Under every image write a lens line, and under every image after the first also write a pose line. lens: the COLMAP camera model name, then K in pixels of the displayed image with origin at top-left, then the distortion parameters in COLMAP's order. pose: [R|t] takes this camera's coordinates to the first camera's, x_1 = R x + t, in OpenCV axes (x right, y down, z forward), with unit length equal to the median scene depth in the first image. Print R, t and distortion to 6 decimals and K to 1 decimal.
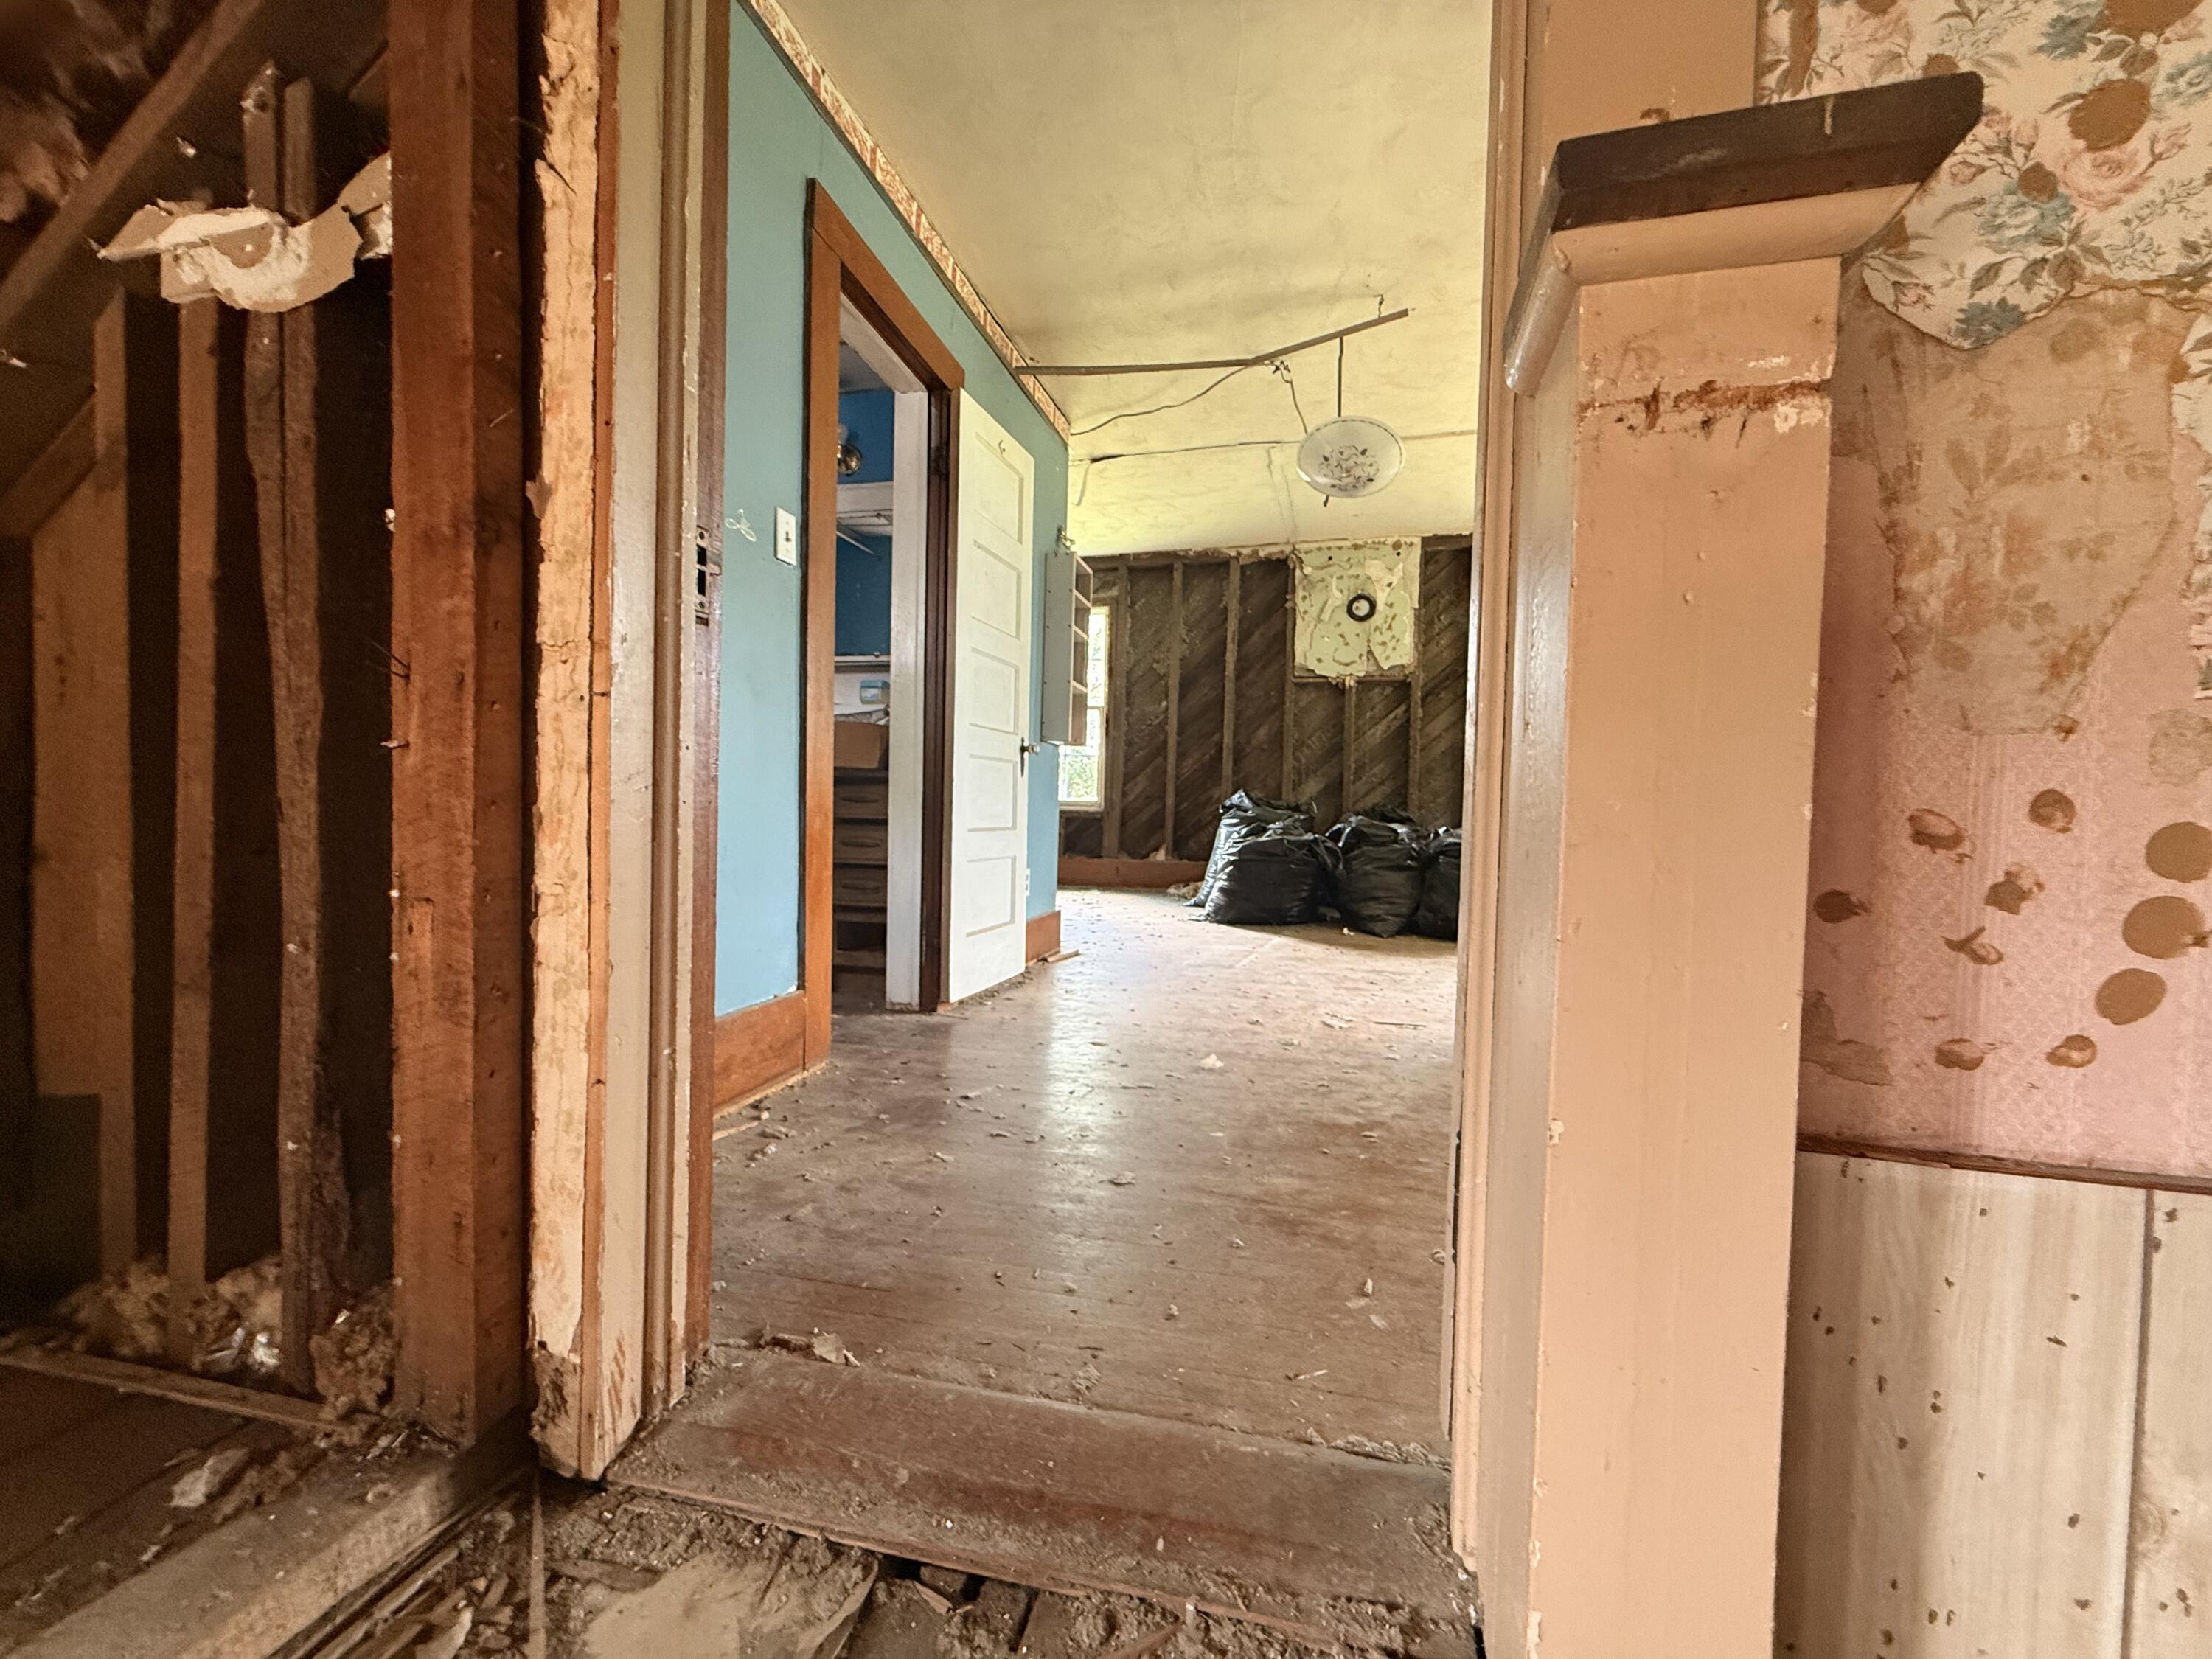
lens RADIAL K [[884.3, 0, 1098.1], [0, 884.3, 831.9], [0, 0, 1]] dist [0.001610, 0.000132]
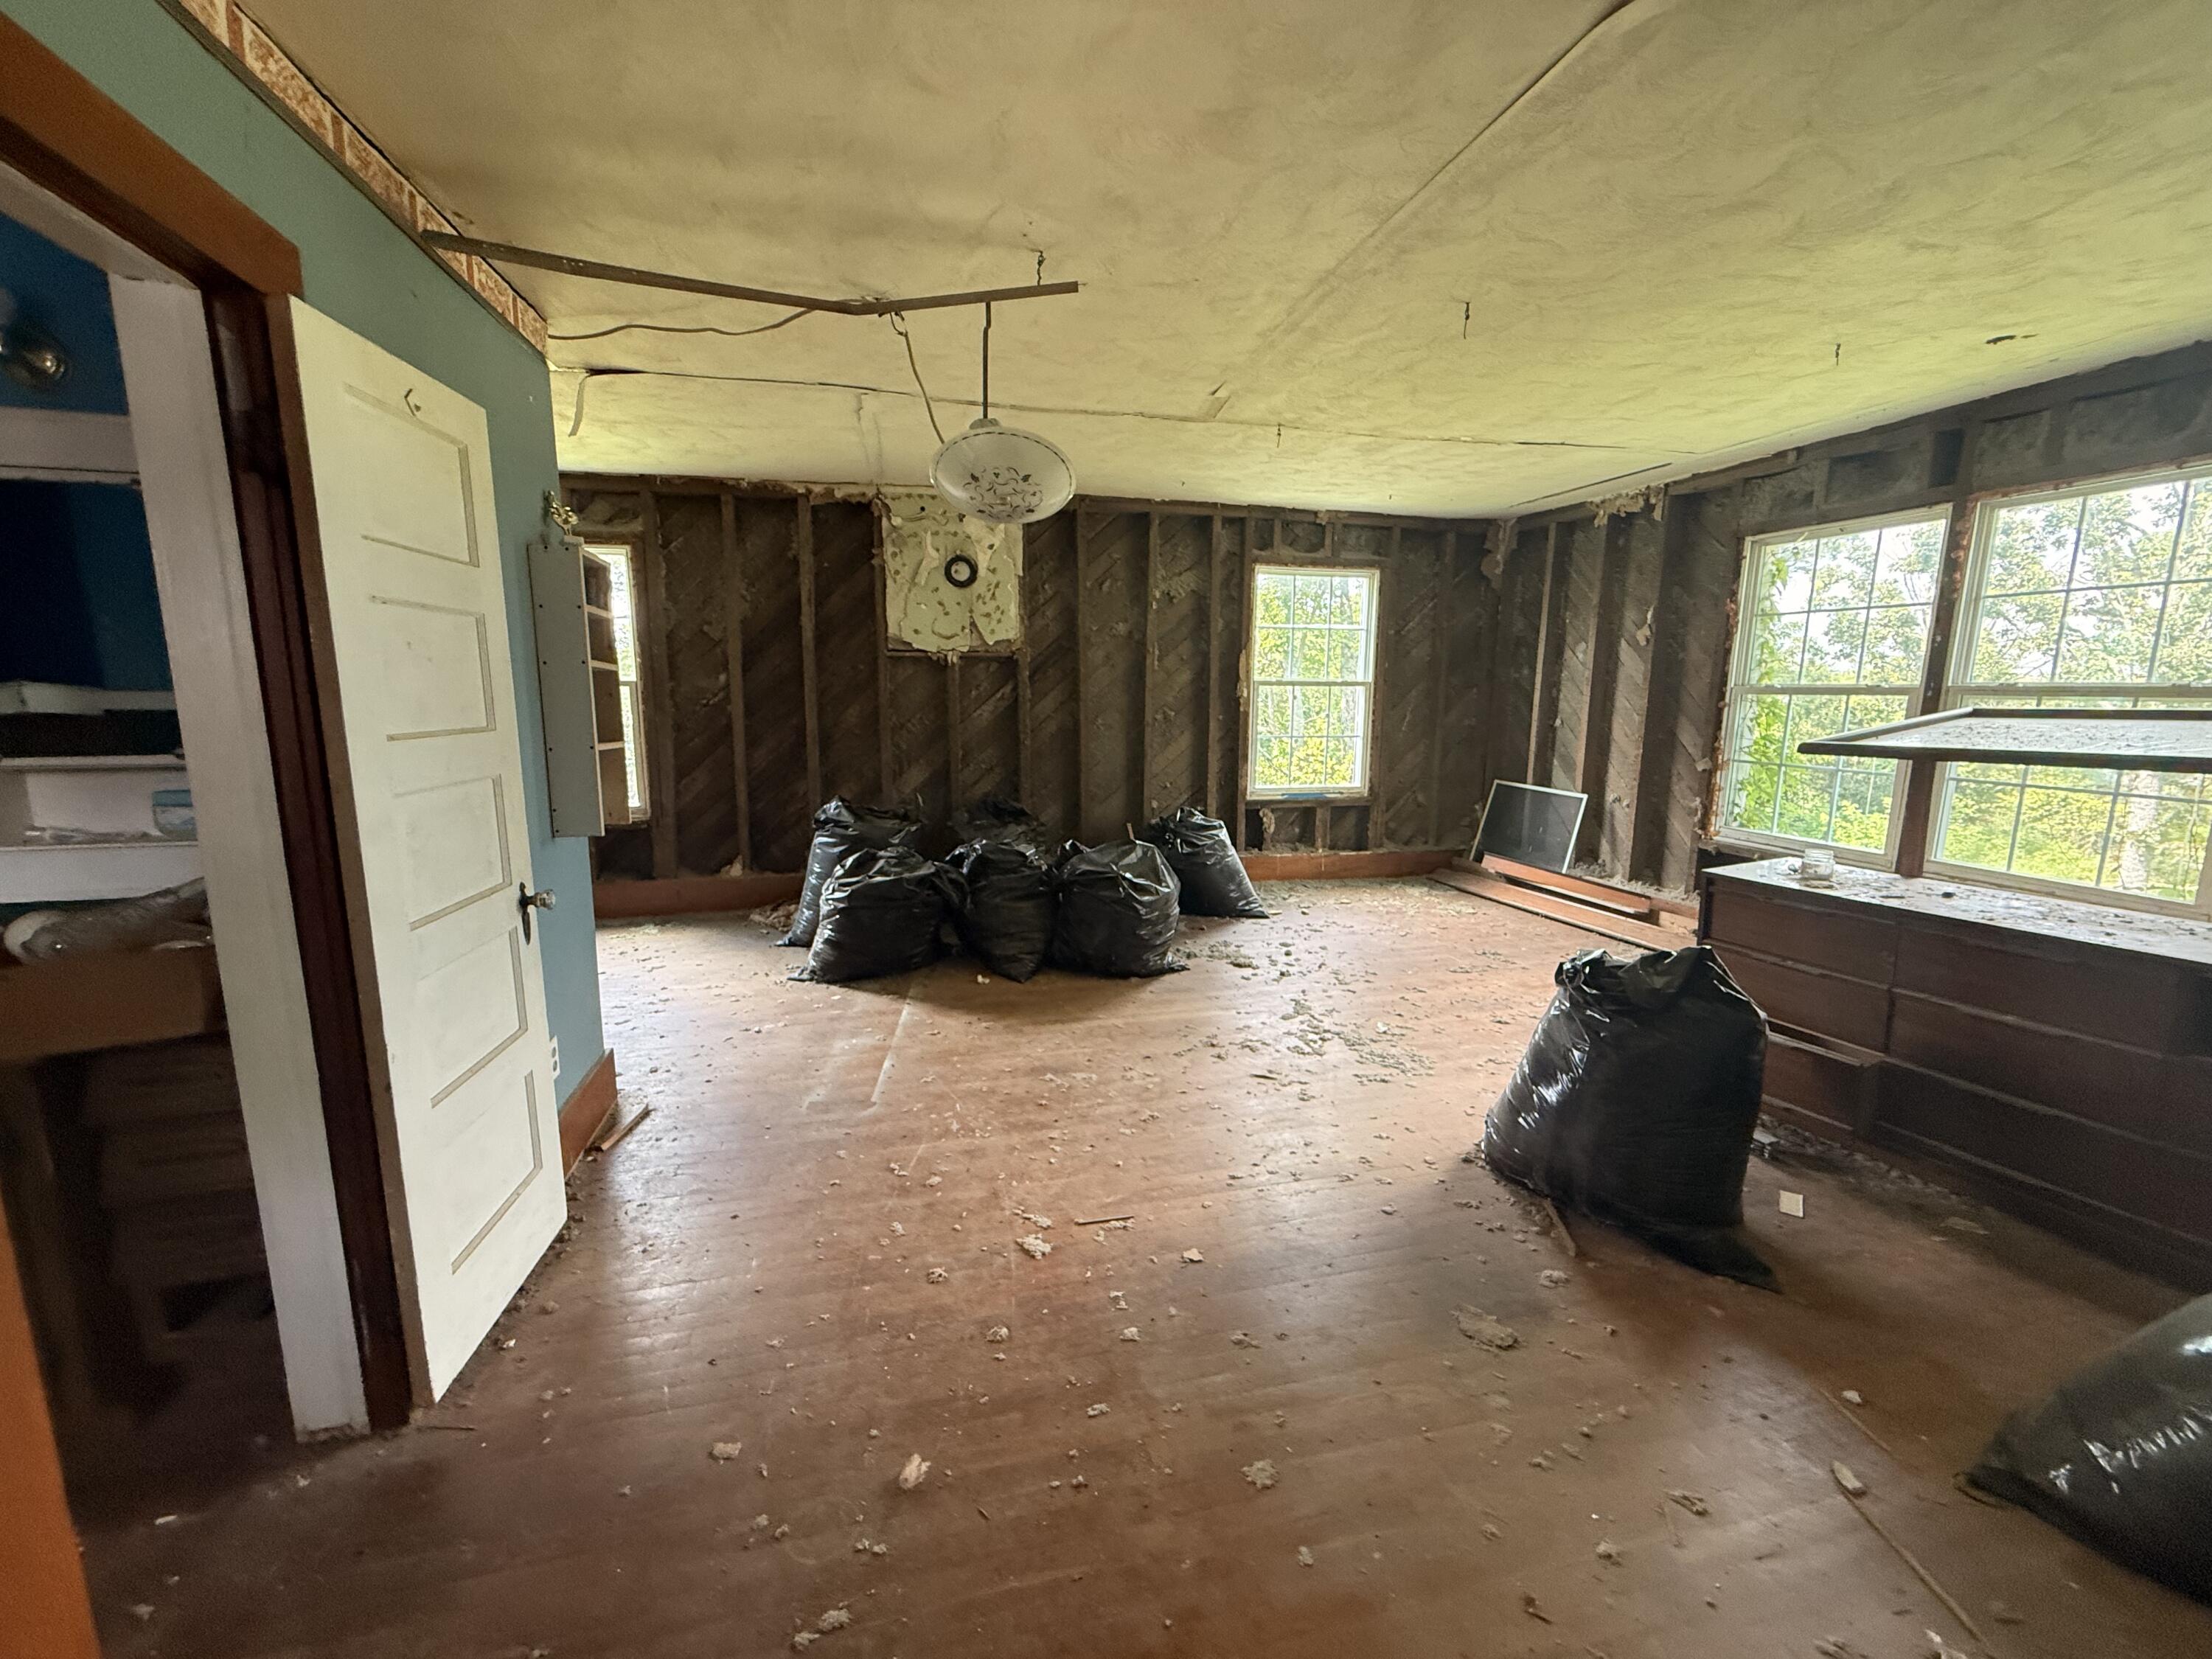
lens RADIAL K [[884.3, 0, 1098.1], [0, 884.3, 831.9], [0, 0, 1]] dist [0.001610, 0.000132]
pose [[0.883342, -0.092876, 0.459436, -0.005379], [0.028845, 0.989086, 0.144485, -0.122547], [-0.467841, -0.114377, 0.876381, 0.149310]]
